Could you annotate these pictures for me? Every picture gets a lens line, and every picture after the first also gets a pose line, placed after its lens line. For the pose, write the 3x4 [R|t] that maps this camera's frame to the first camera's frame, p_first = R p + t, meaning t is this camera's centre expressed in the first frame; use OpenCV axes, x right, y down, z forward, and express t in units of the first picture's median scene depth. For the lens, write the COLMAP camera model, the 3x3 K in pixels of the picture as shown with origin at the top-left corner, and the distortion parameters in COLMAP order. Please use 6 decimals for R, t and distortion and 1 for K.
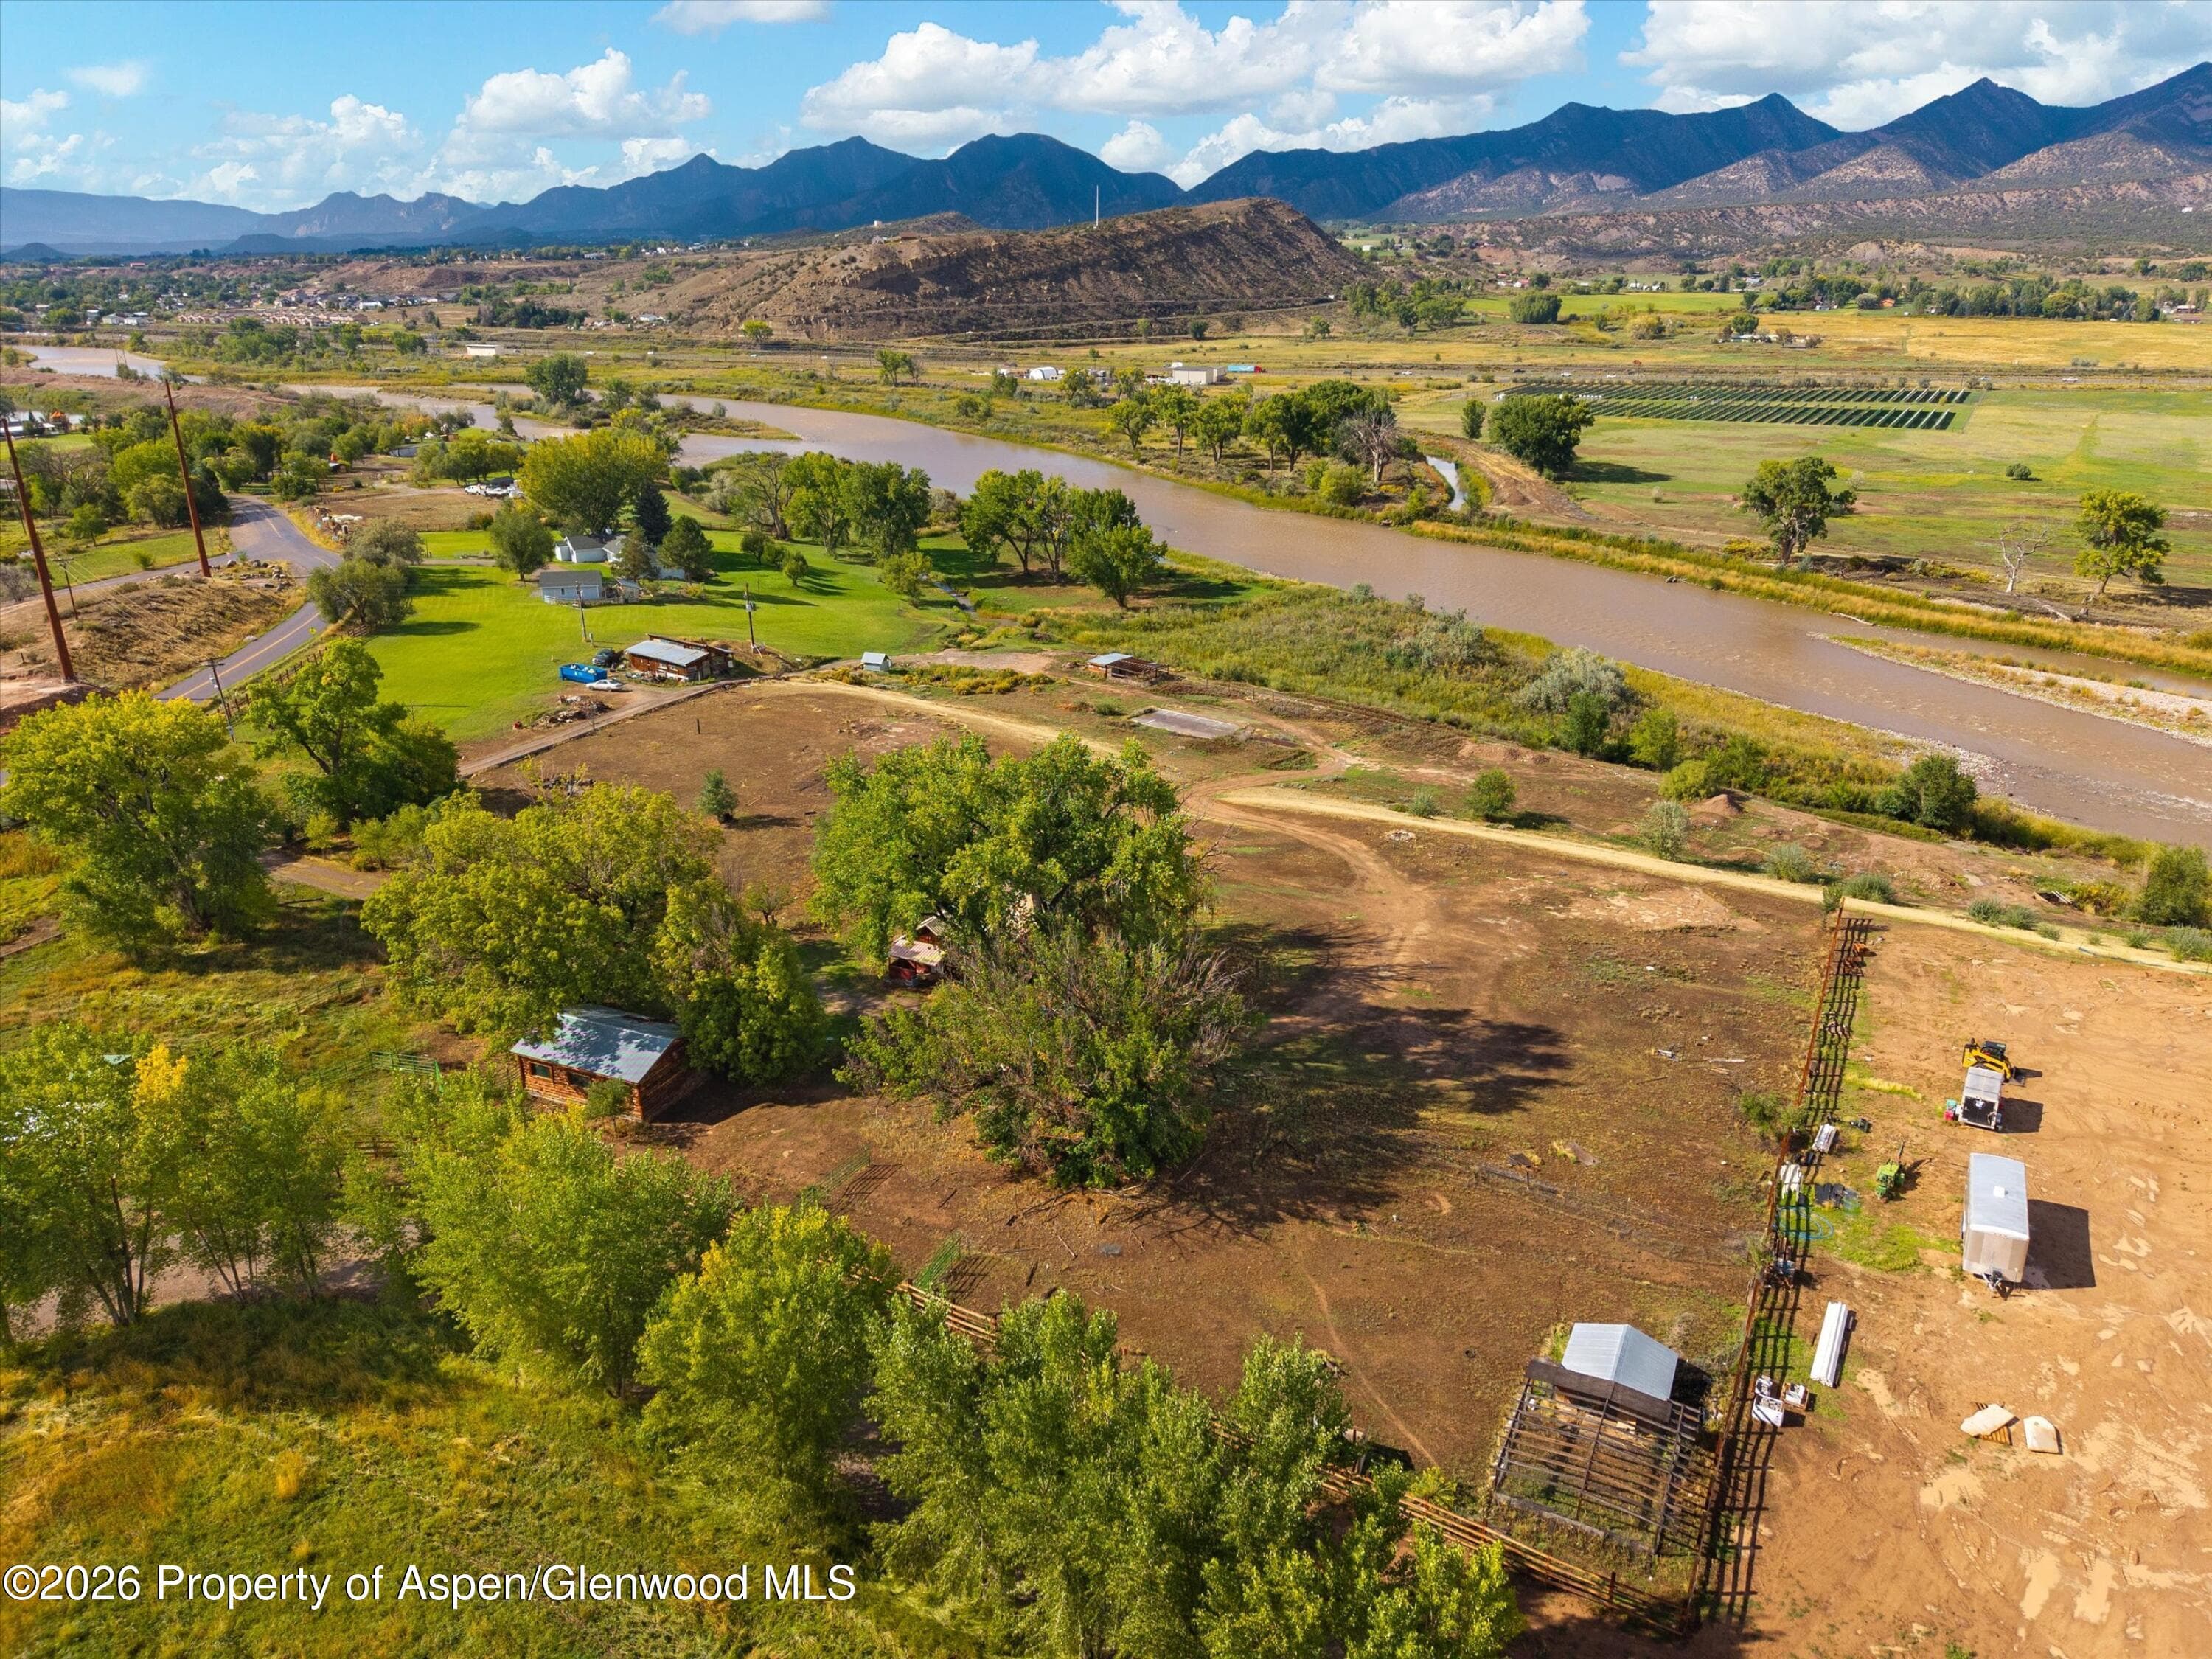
lens RADIAL K [[1480.3, 0, 1111.3], [0, 1480.3, 825.5], [0, 0, 1]] dist [0.012944, -0.010225]
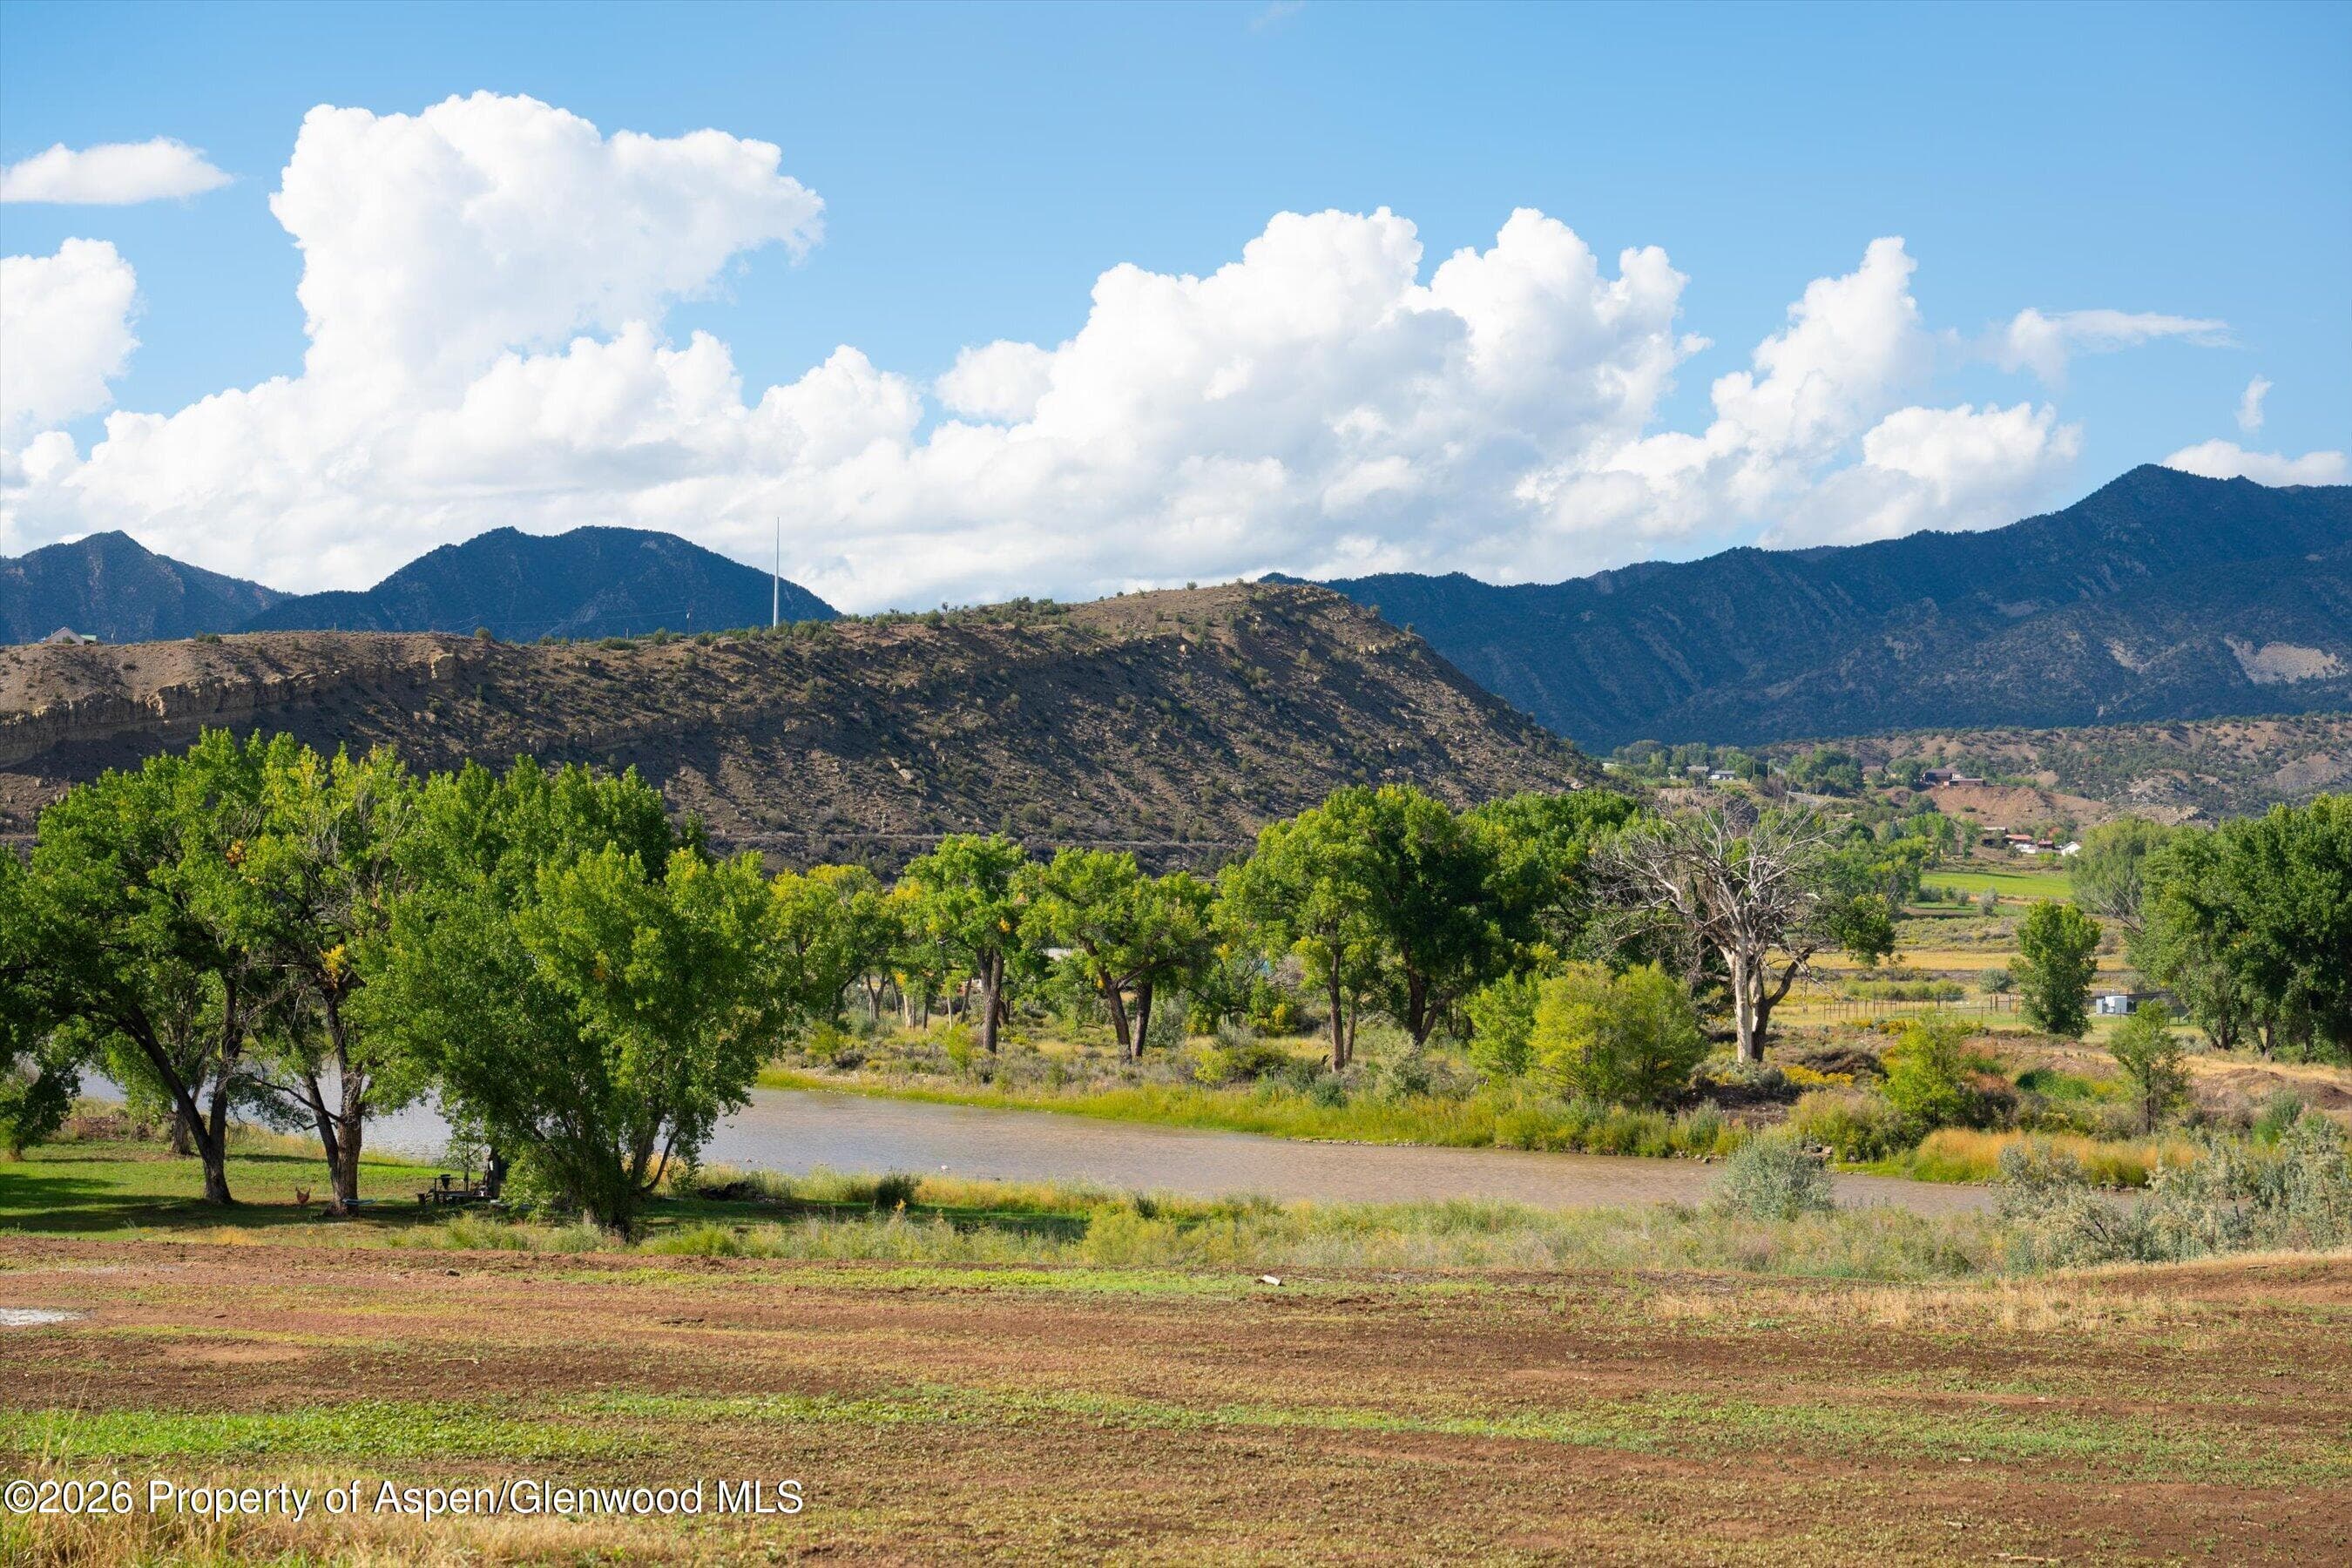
lens RADIAL K [[4646.9, 0, 1176.0], [0, 4646.9, 784.0], [0, 0, 1]] dist [-0.006319, 0.063565]
pose [[0.997612, 0.008640, 0.068522, 0.008894], [0.018038, 0.925111, -0.379269, 0.008474], [-0.066668, 0.379599, 0.922746, 0.085816]]
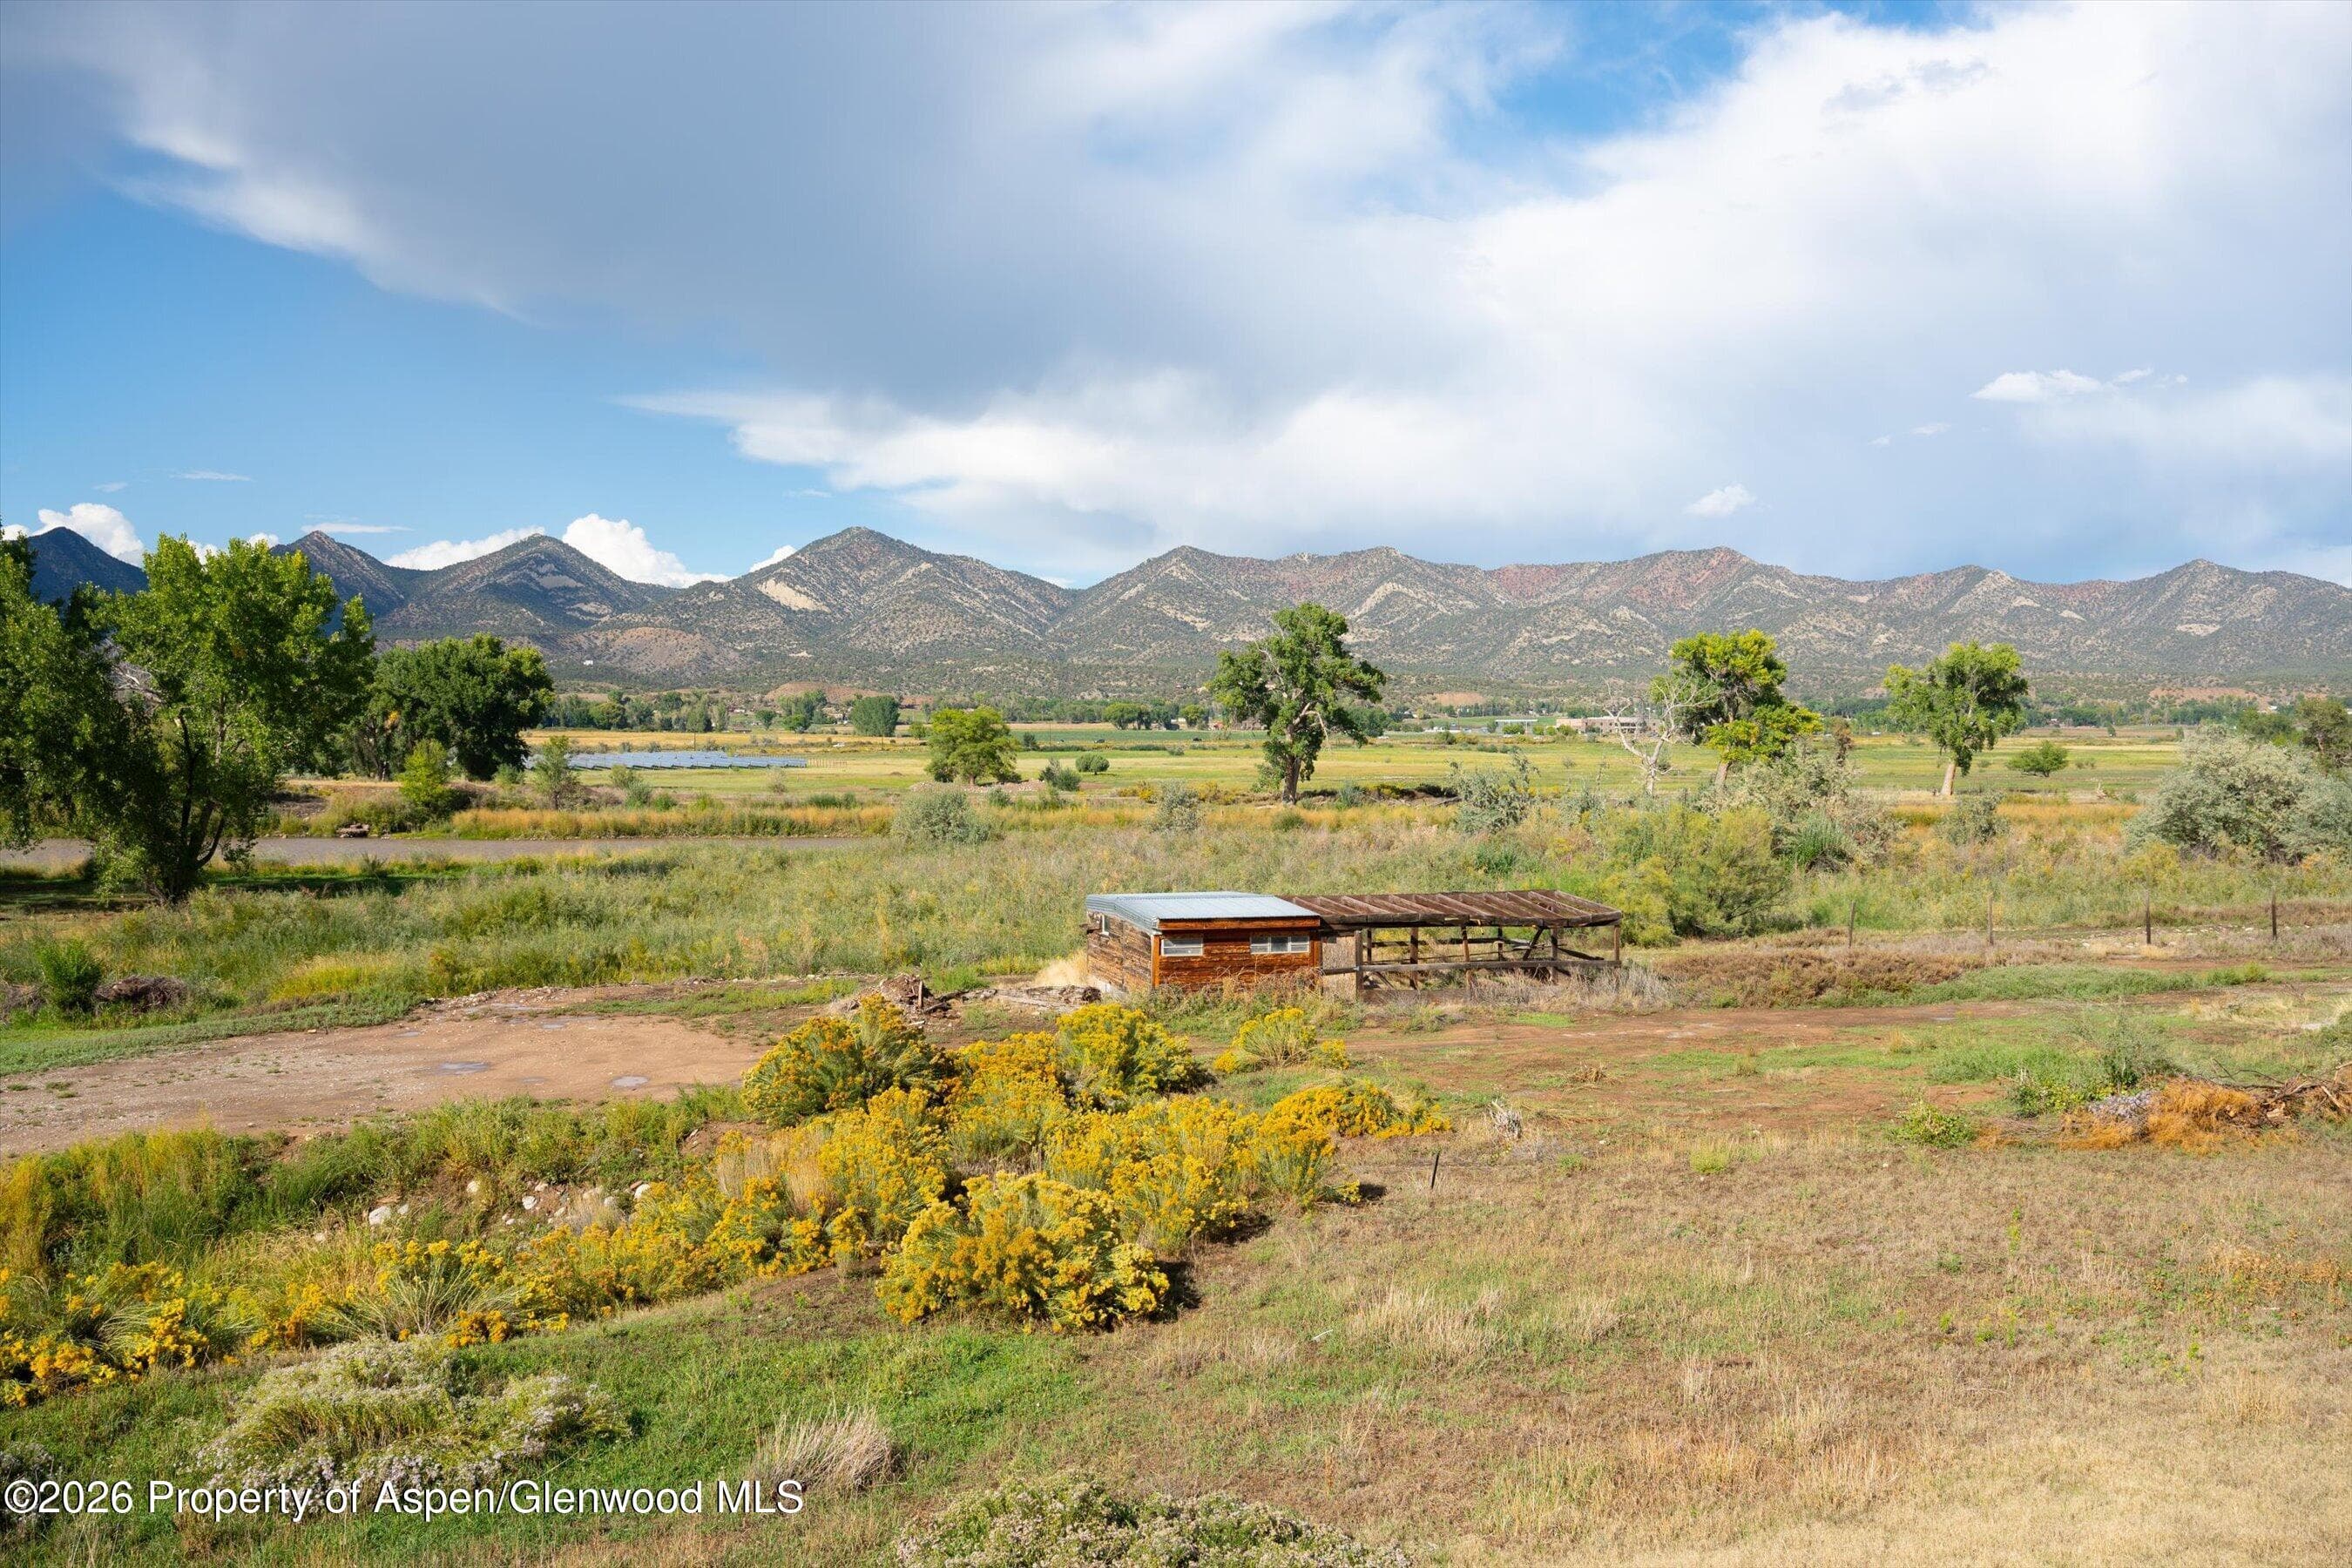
lens RADIAL K [[1897.5, 0, 1165.3], [0, 1897.5, 788.8], [0, 0, 1]] dist [0.000469, 0.002293]
pose [[0.602909, -0.021082, 0.797531, -0.029152], [0.285477, 0.939163, -0.190986, -0.016483], [-0.744986, 0.342824, 0.572248, 0.165625]]
